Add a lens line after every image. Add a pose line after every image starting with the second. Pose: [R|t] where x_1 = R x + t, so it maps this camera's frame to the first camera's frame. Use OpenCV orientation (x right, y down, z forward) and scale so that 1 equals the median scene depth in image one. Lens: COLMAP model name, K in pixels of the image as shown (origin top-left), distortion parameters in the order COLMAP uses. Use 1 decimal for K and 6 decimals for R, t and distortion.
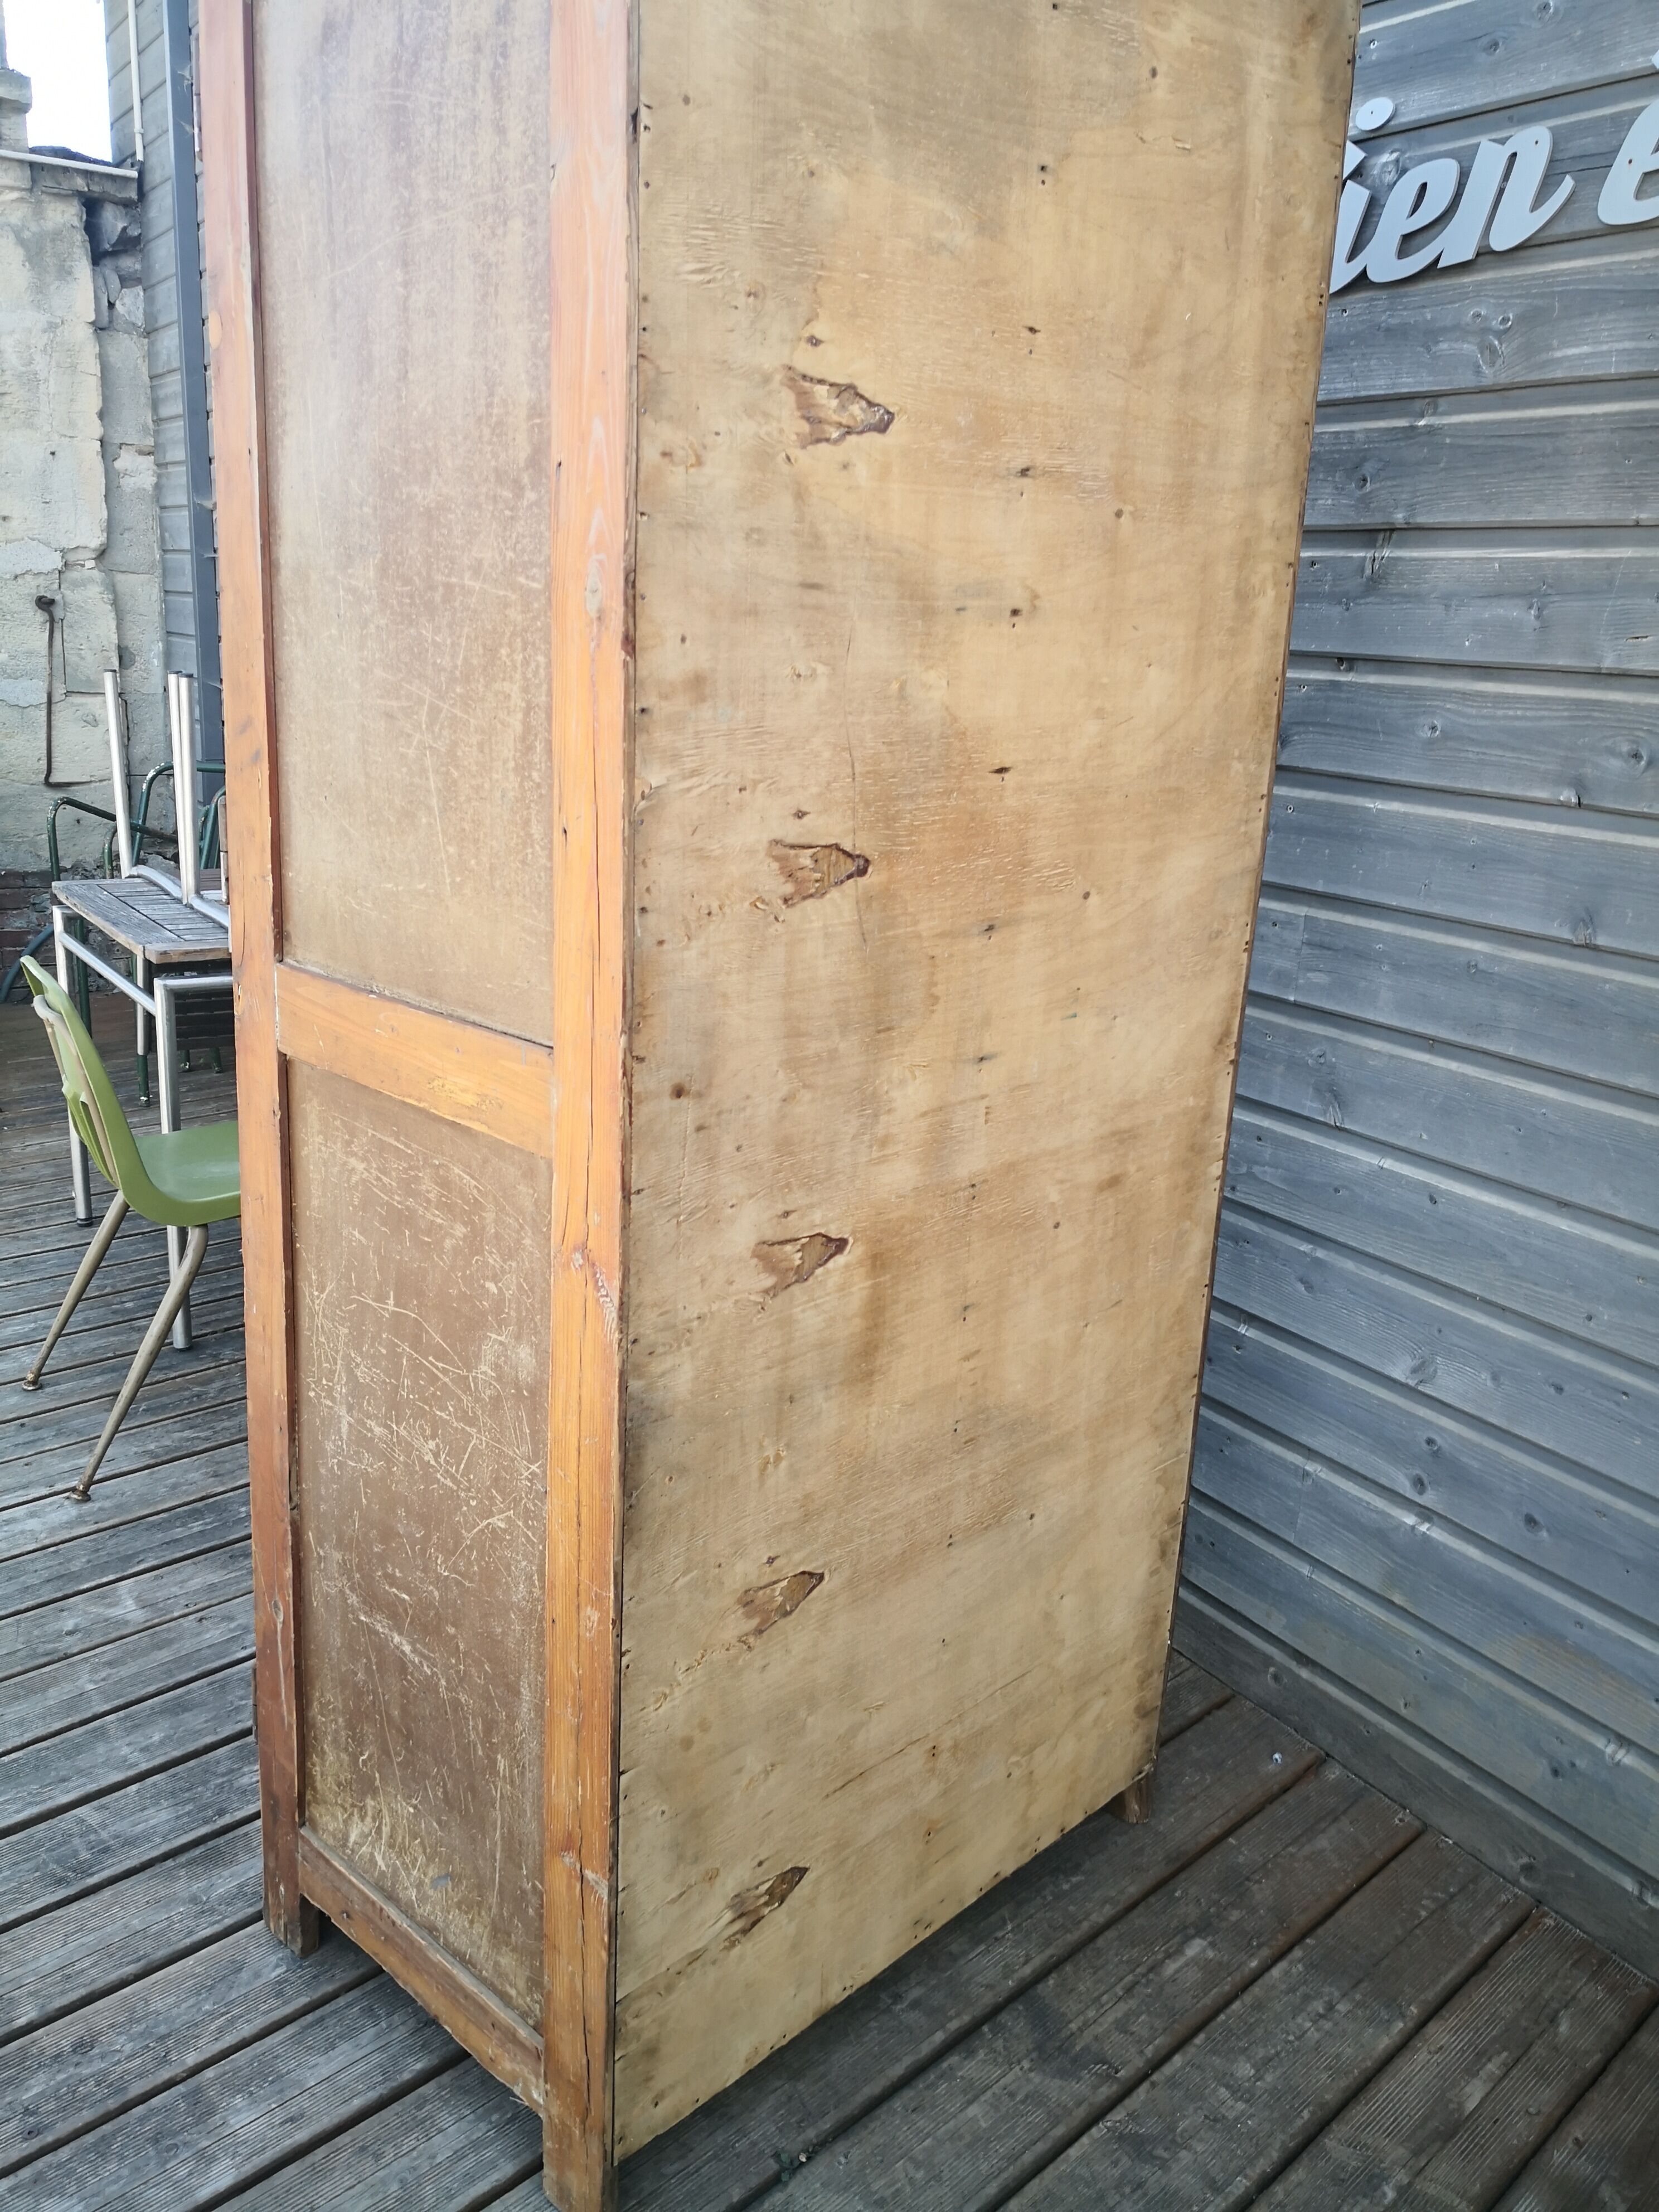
lens RADIAL K [[1790.2, 0, 813.4], [0, 1790.2, 1089.9], [0, 0, 1]] dist [0.018386, -0.045517]
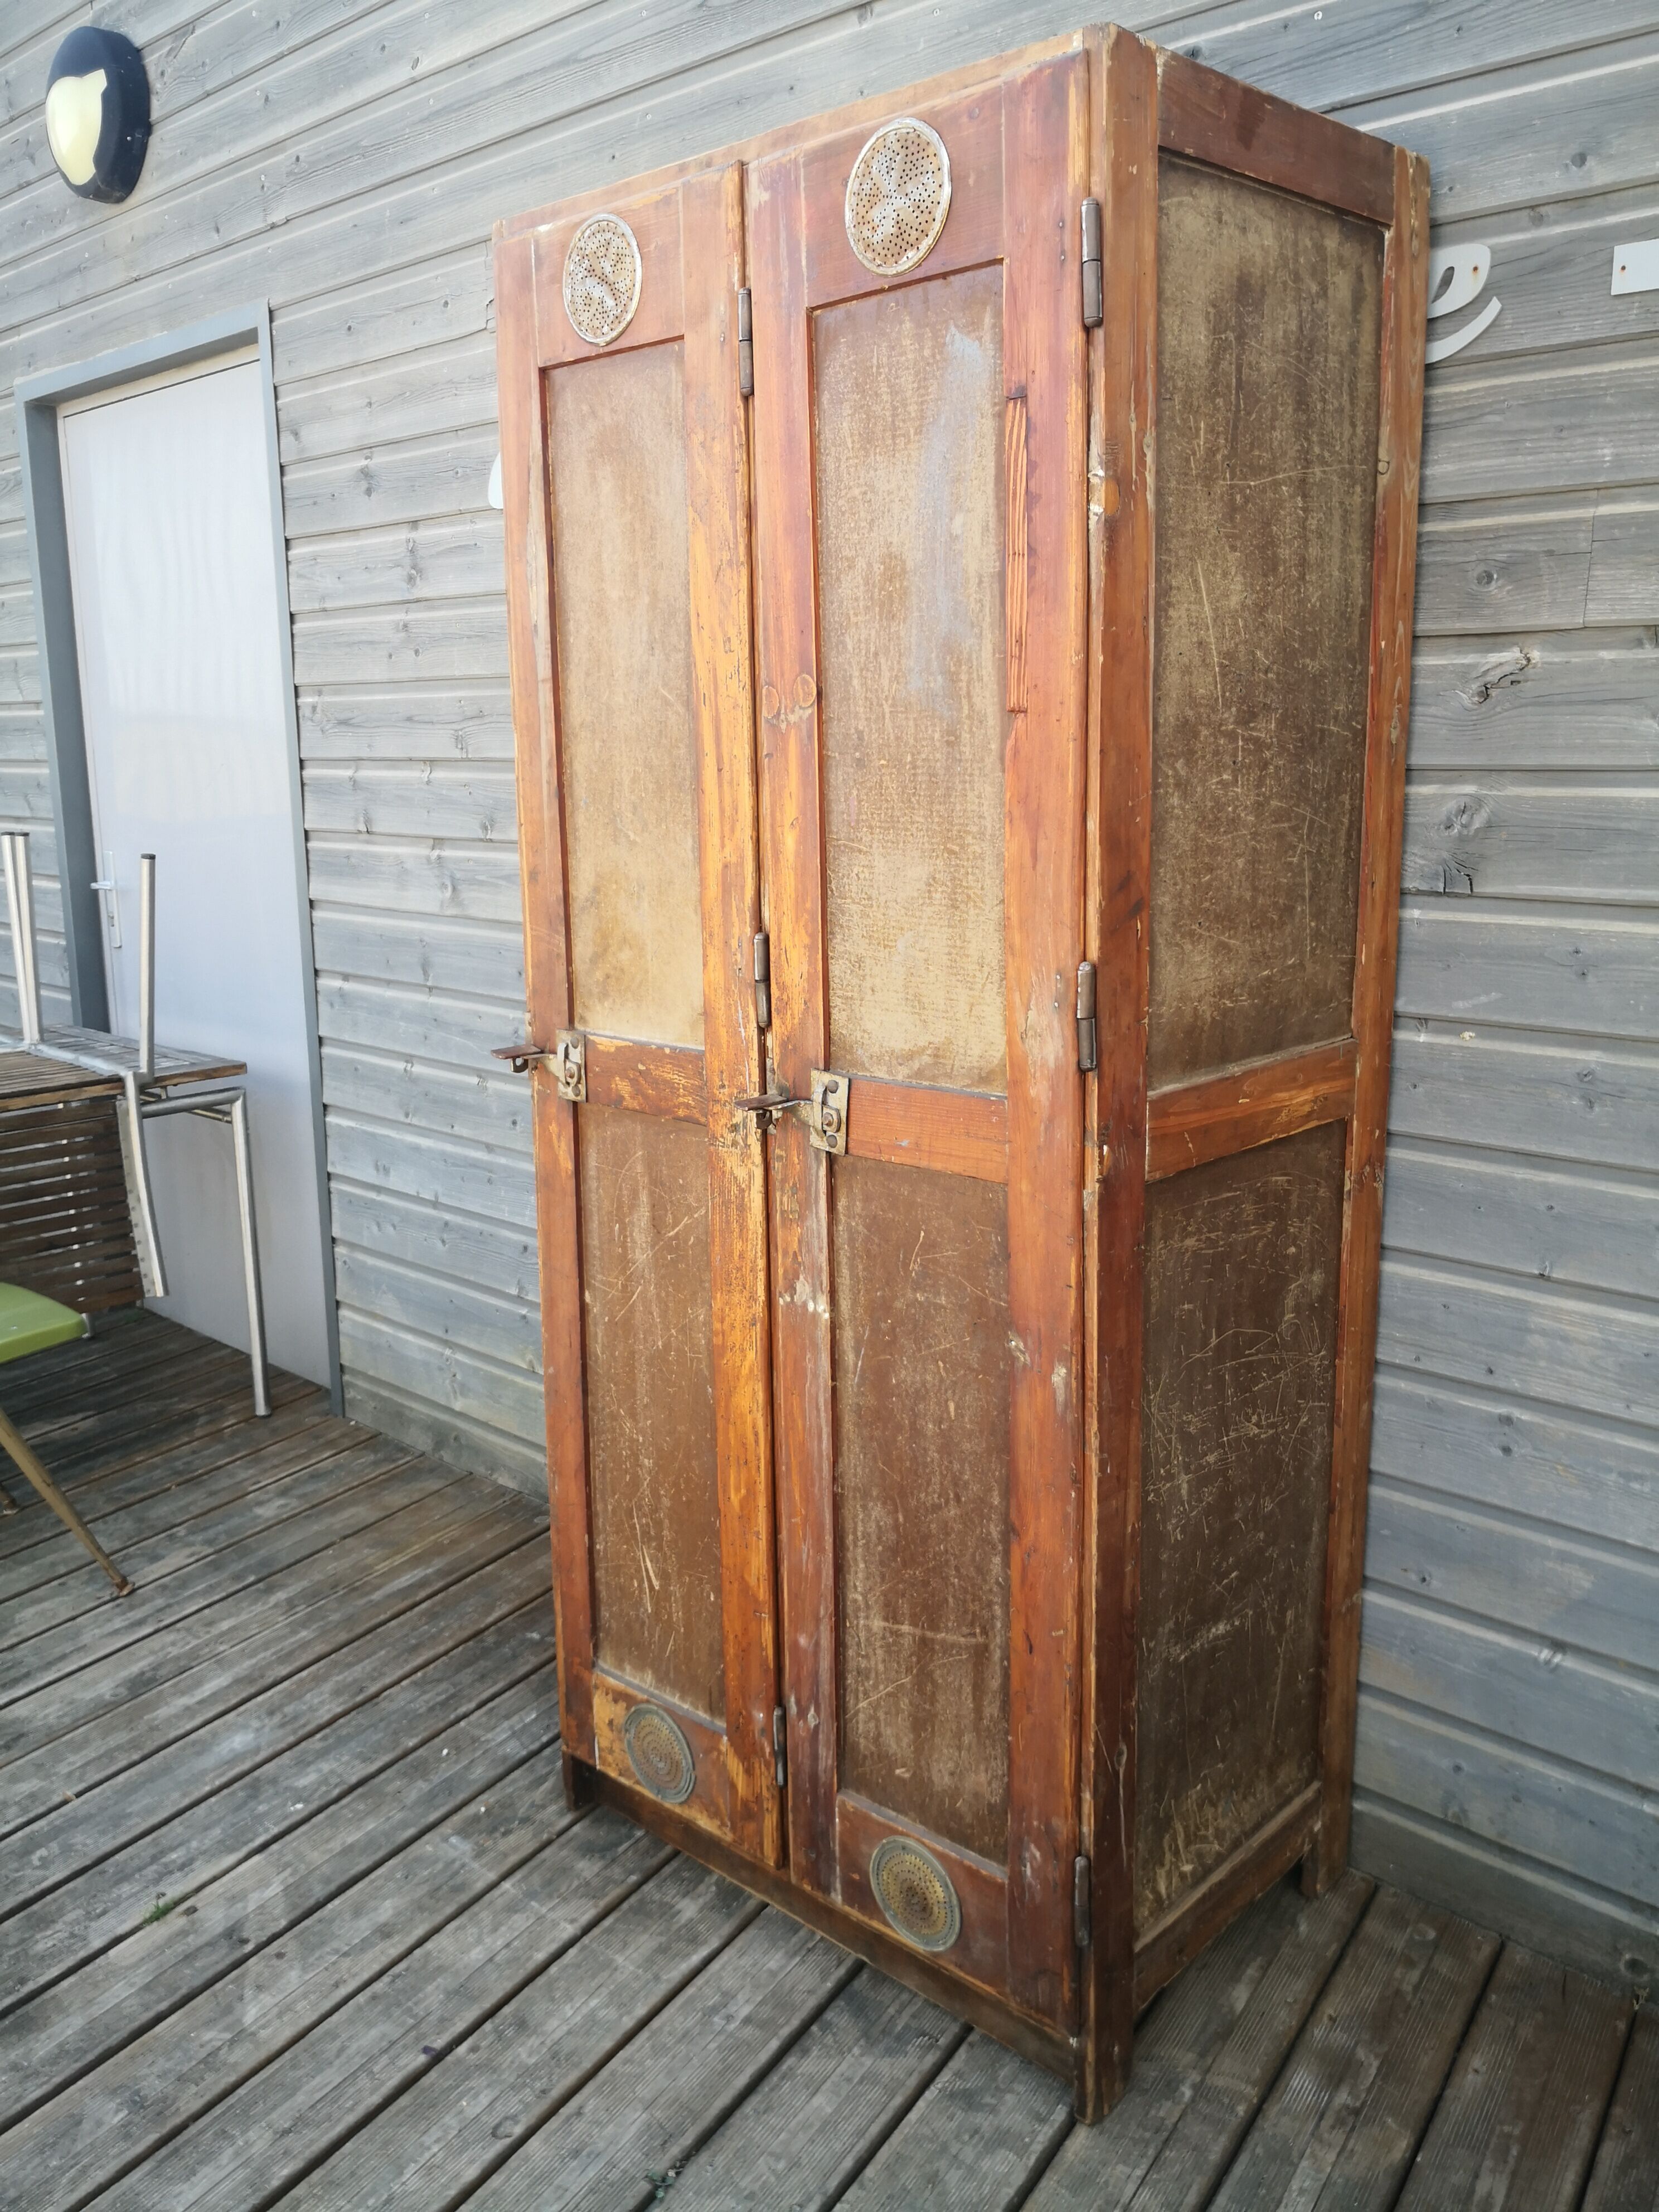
lens RADIAL K [[1790.2, 0, 826.8], [0, 1790.2, 1102.7], [0, 0, 1]] dist [0.018386, -0.045517]
pose [[-0.013977, -0.249551, 0.968261, -1.480953], [0.277279, 0.929411, 0.243540, -0.423966], [-0.960688, 0.271883, 0.056204, 1.267960]]
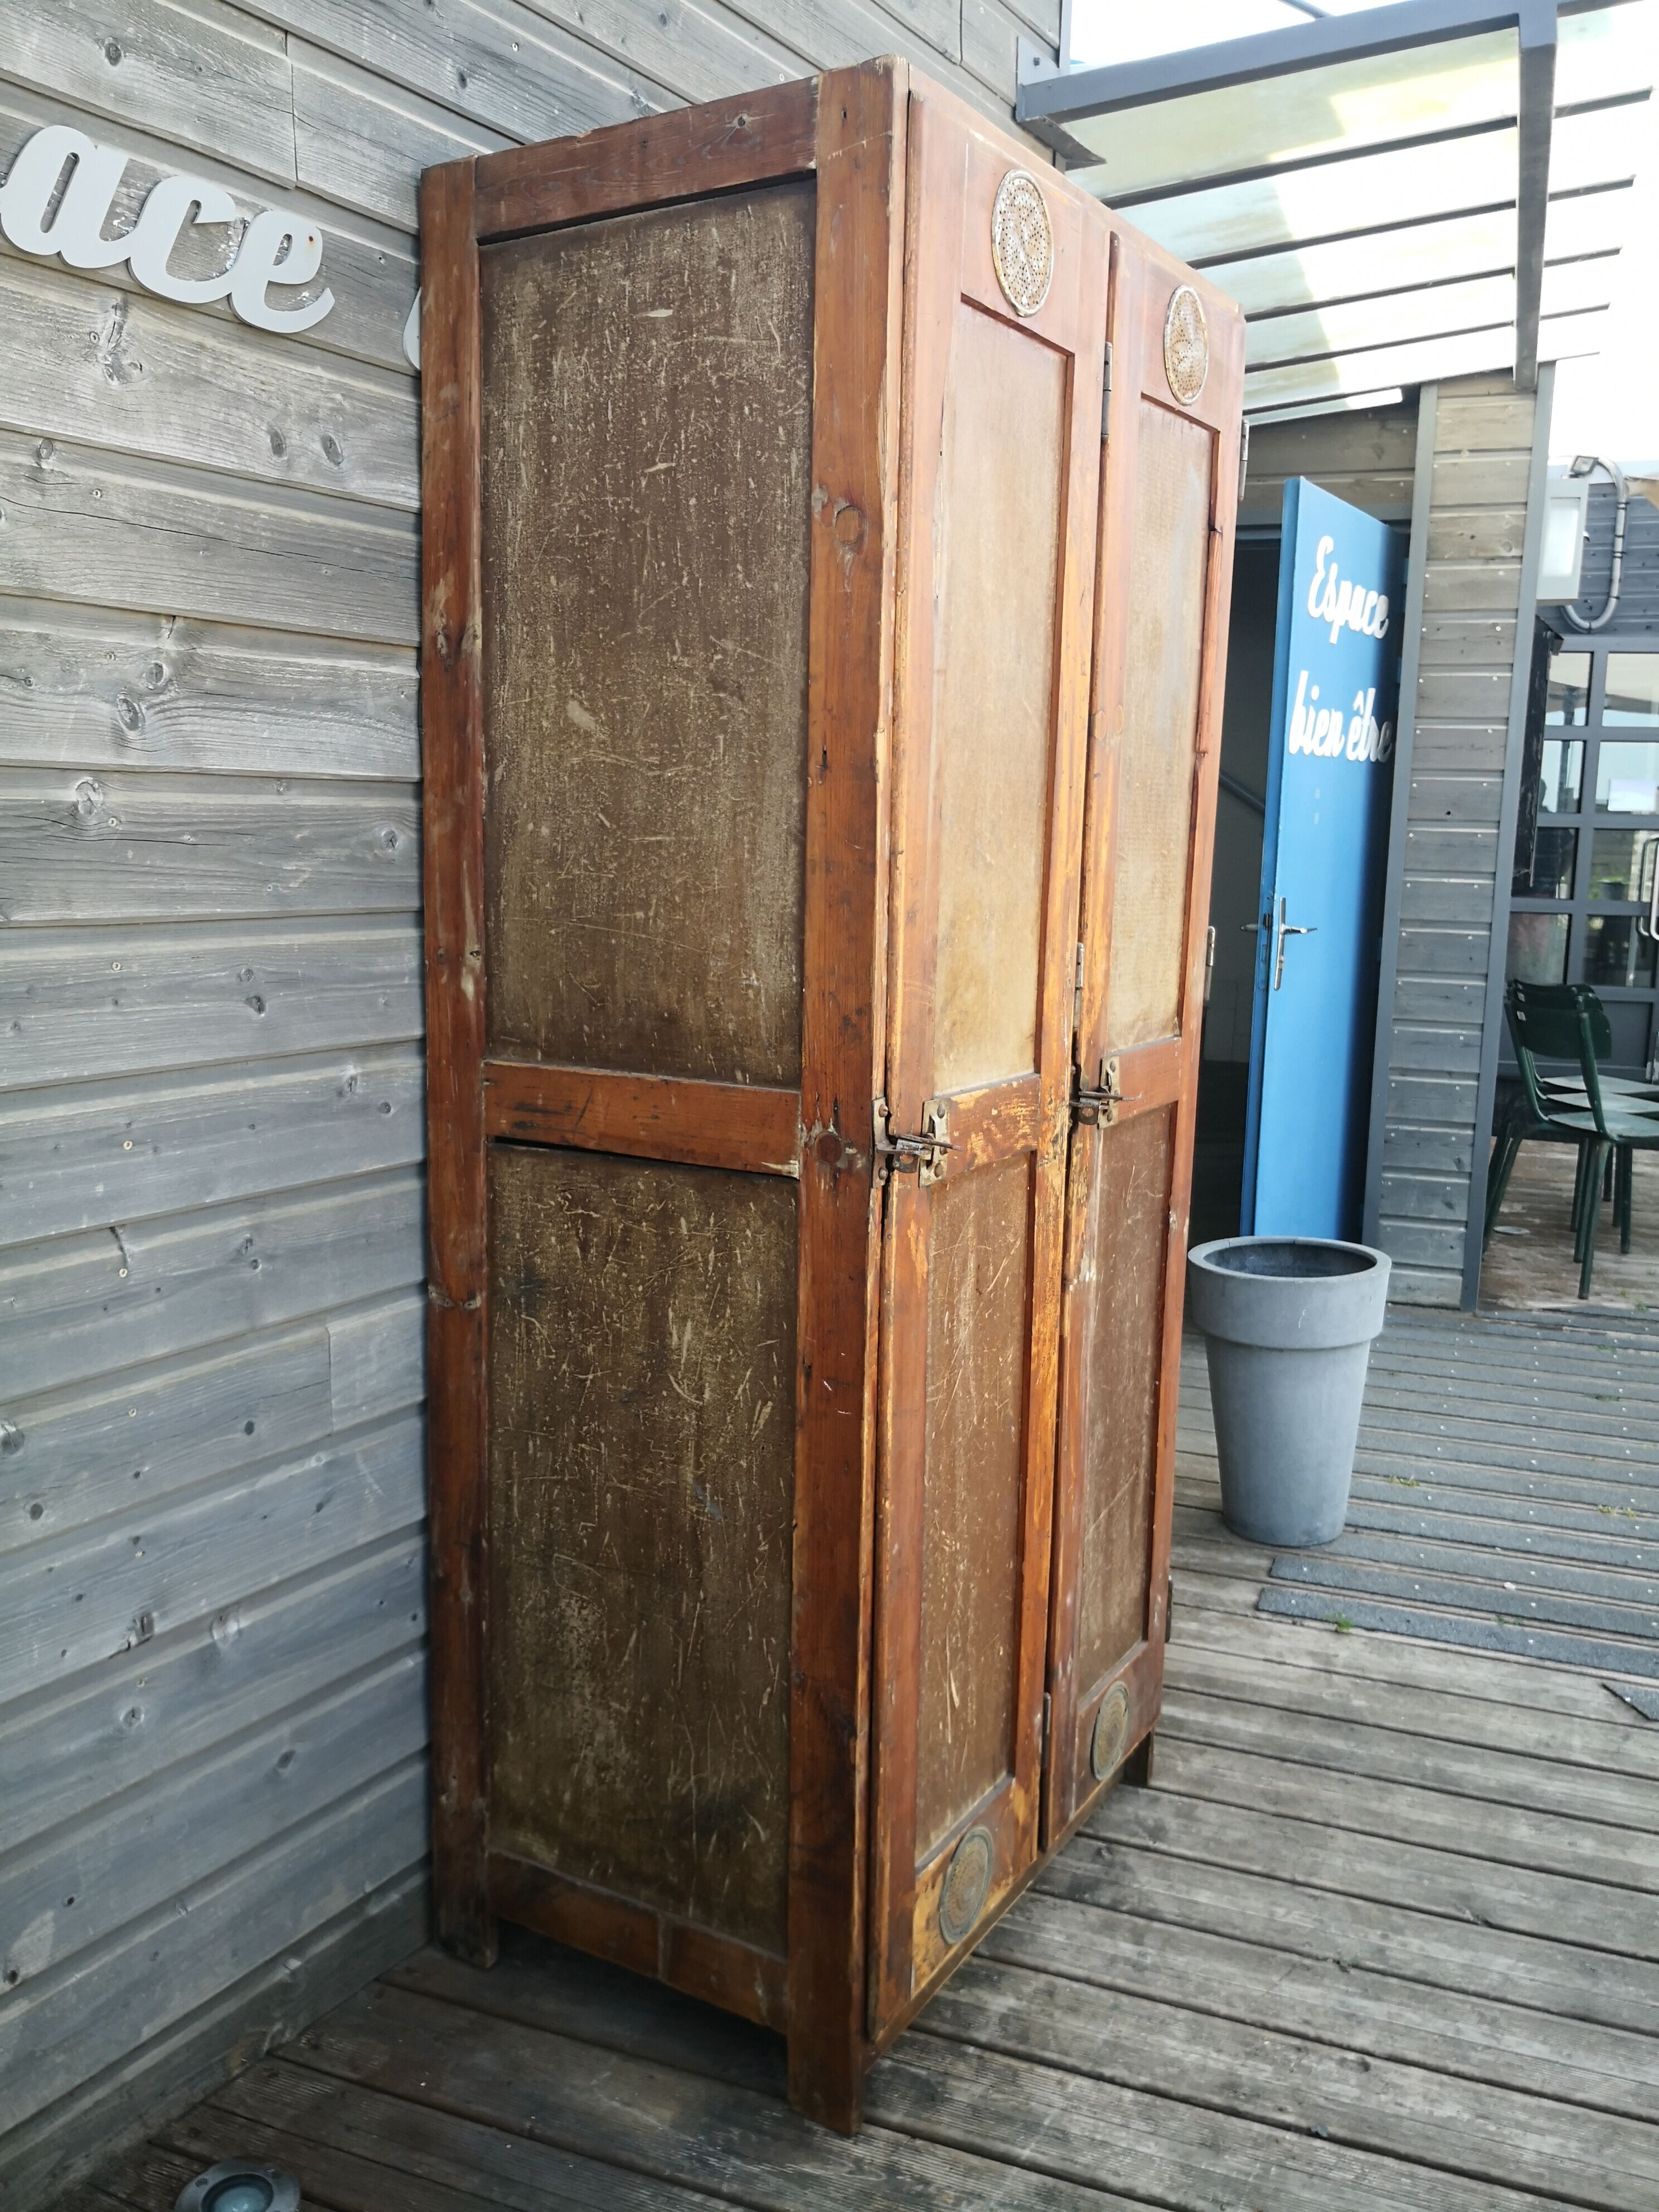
lens RADIAL K [[1790.2, 0, 806.1], [0, 1790.2, 1103.9], [0, 0, 1]] dist [0.018386, -0.045517]
pose [[-0.976920, -0.035491, -0.210635, 0.325272], [-0.119086, 0.909125, 0.399136, -0.649783], [0.177329, 0.415008, -0.892369, 2.615117]]
